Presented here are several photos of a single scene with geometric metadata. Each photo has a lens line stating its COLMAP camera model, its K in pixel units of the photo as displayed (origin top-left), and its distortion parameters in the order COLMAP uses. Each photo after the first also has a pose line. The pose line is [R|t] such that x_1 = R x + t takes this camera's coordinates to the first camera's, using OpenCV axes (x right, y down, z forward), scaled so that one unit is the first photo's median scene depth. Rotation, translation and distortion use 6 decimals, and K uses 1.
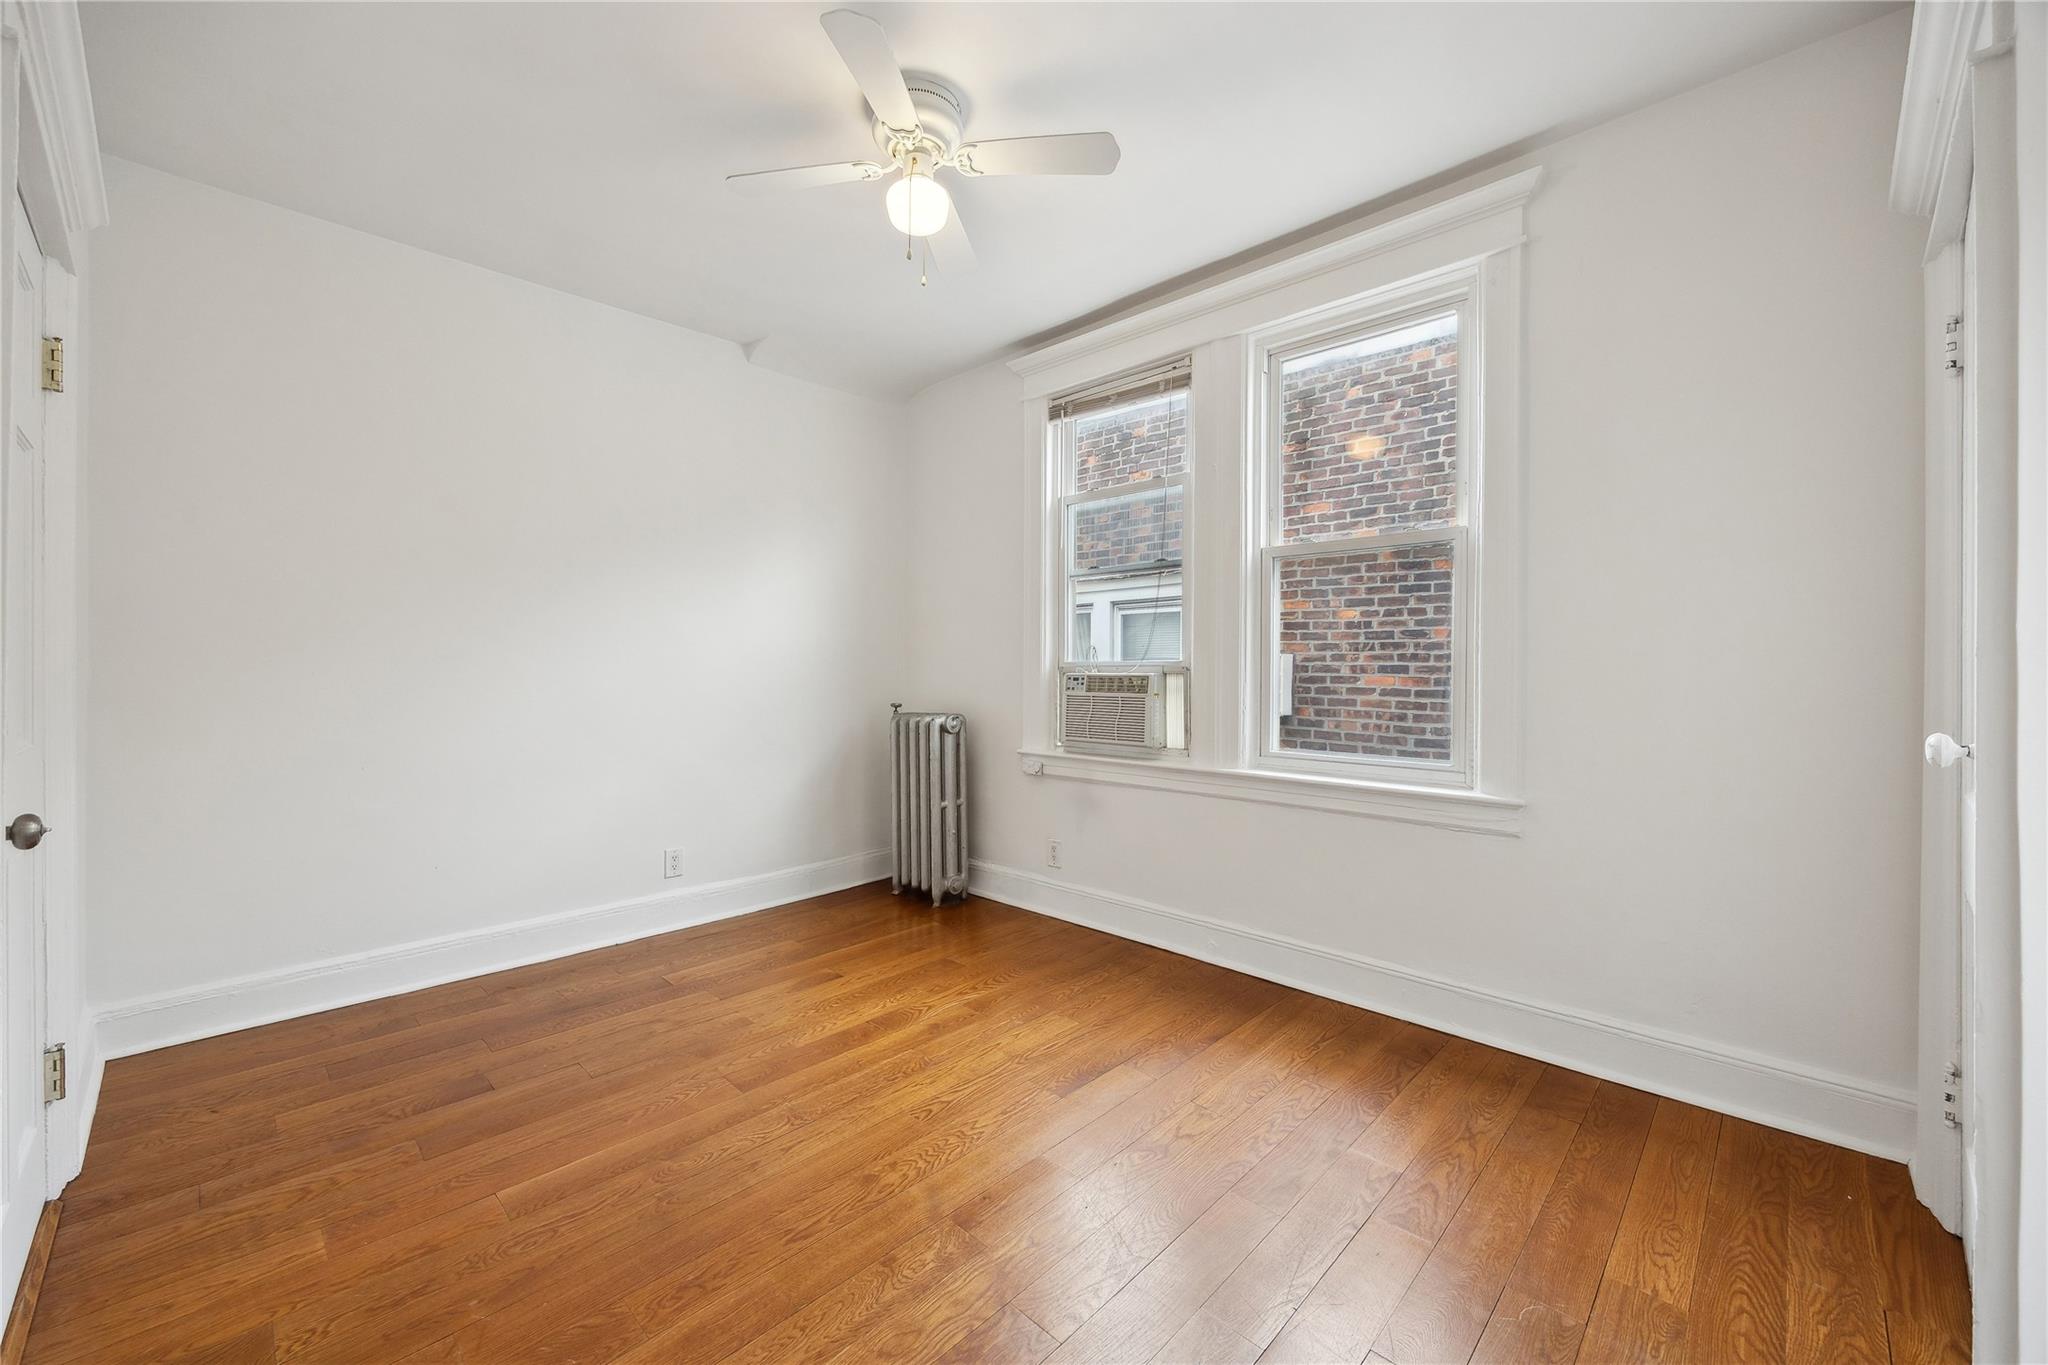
lens RADIAL K [[797.0, 0, 1024.0], [0, 797.0, 682.5], [0, 0, 1]] dist [-0.001229, -0.000123]
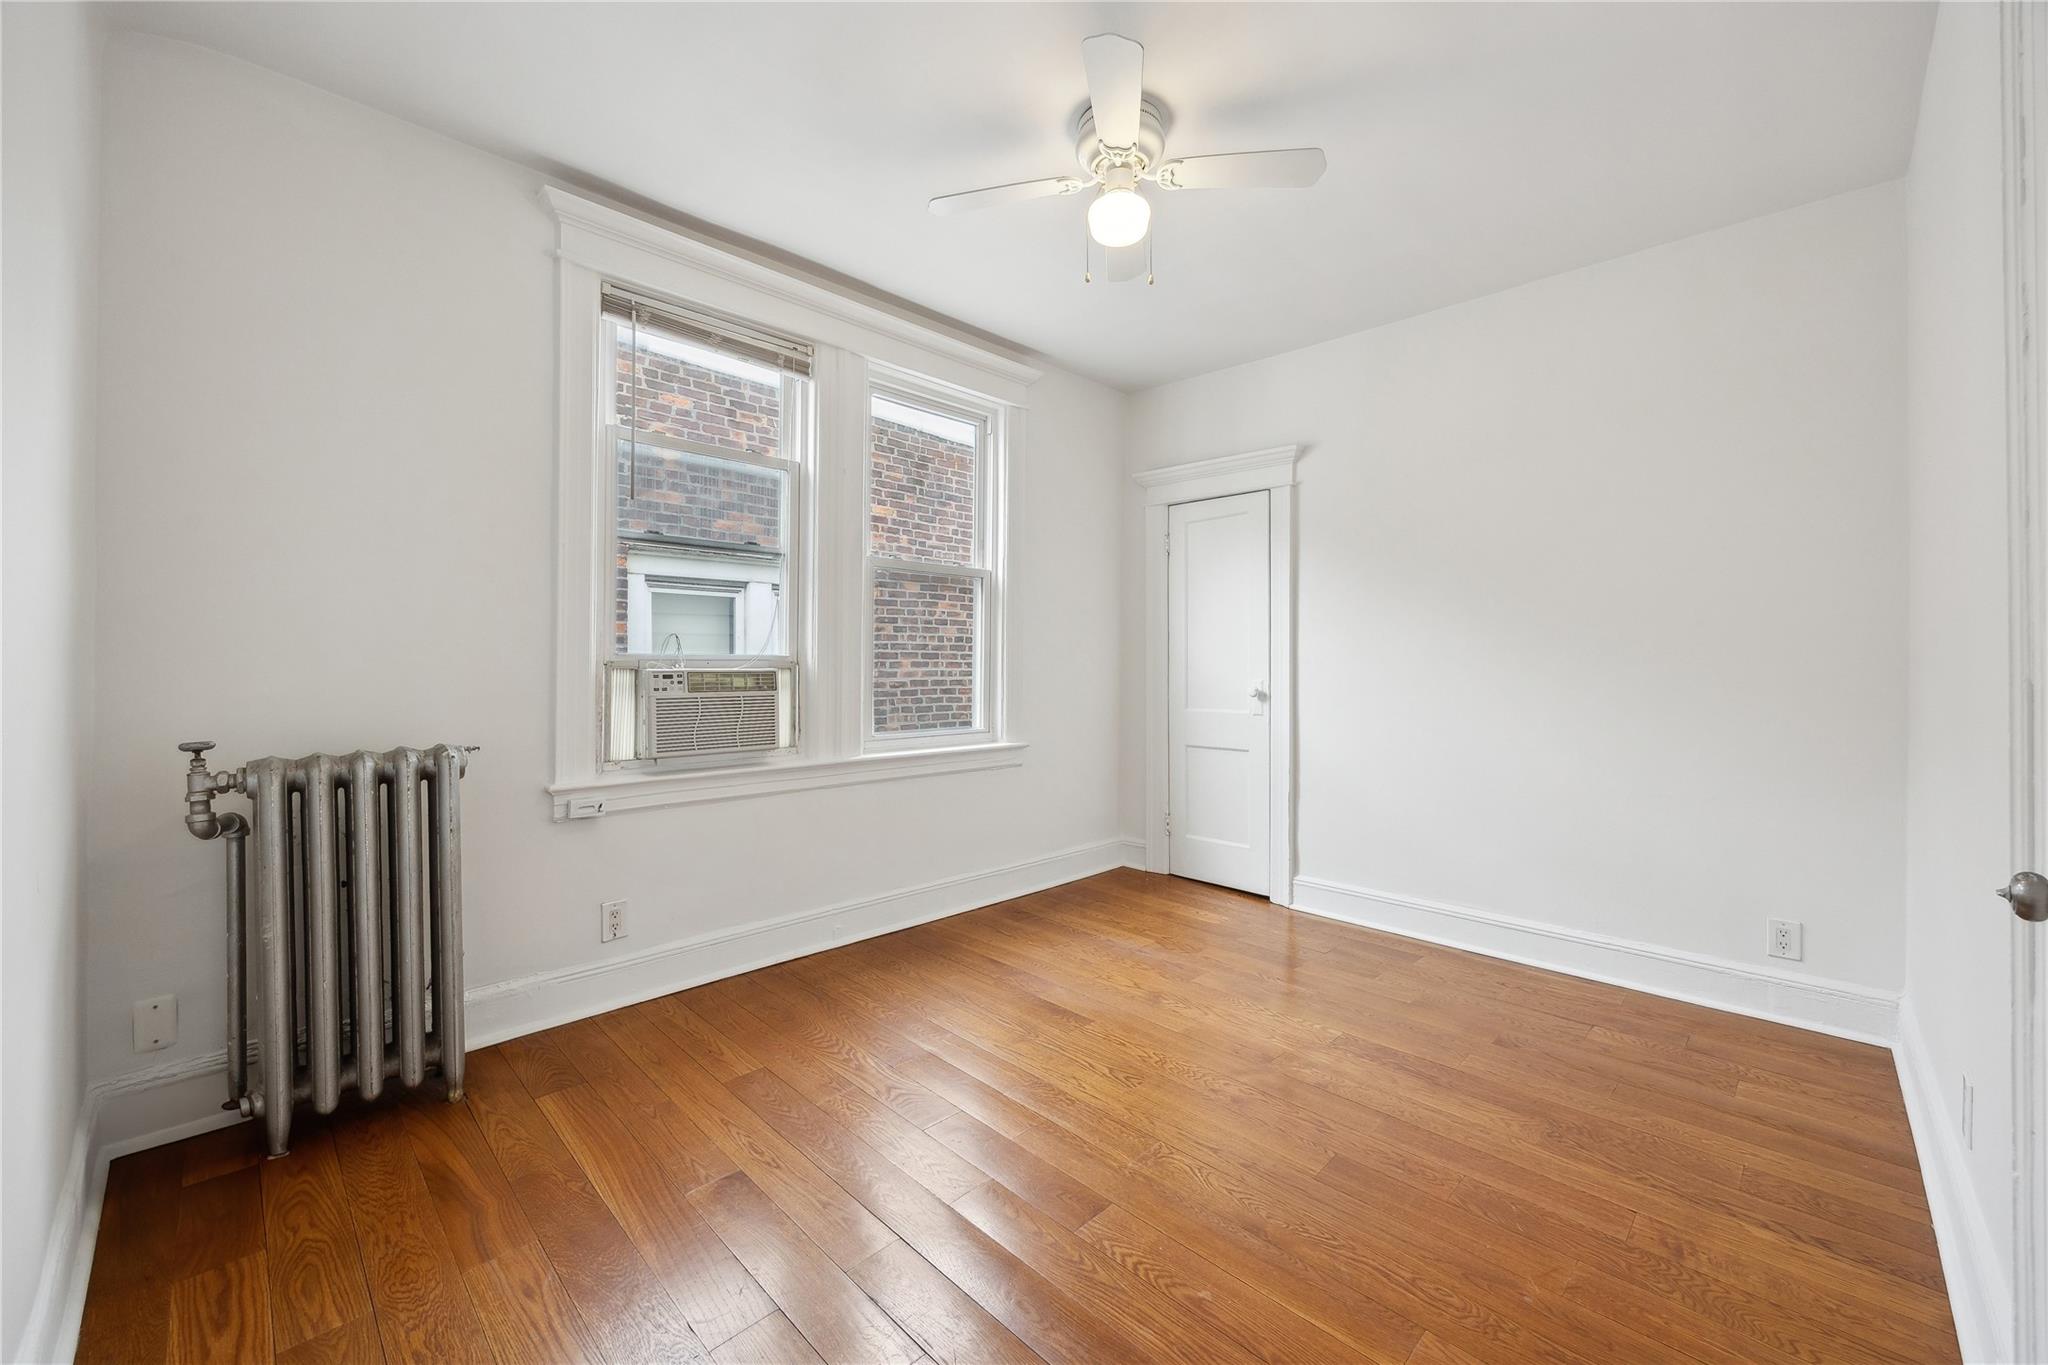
lens RADIAL K [[803.5, 0, 992.6], [0, 803.5, 673.3], [0, 0, 1]] dist [-0.000125, 0.000071]
pose [[0.041411, -0.014553, 0.999036, -0.859667], [0.013814, 0.999807, 0.013991, -0.017366], [-0.999047, 0.013221, 0.041605, 0.810090]]
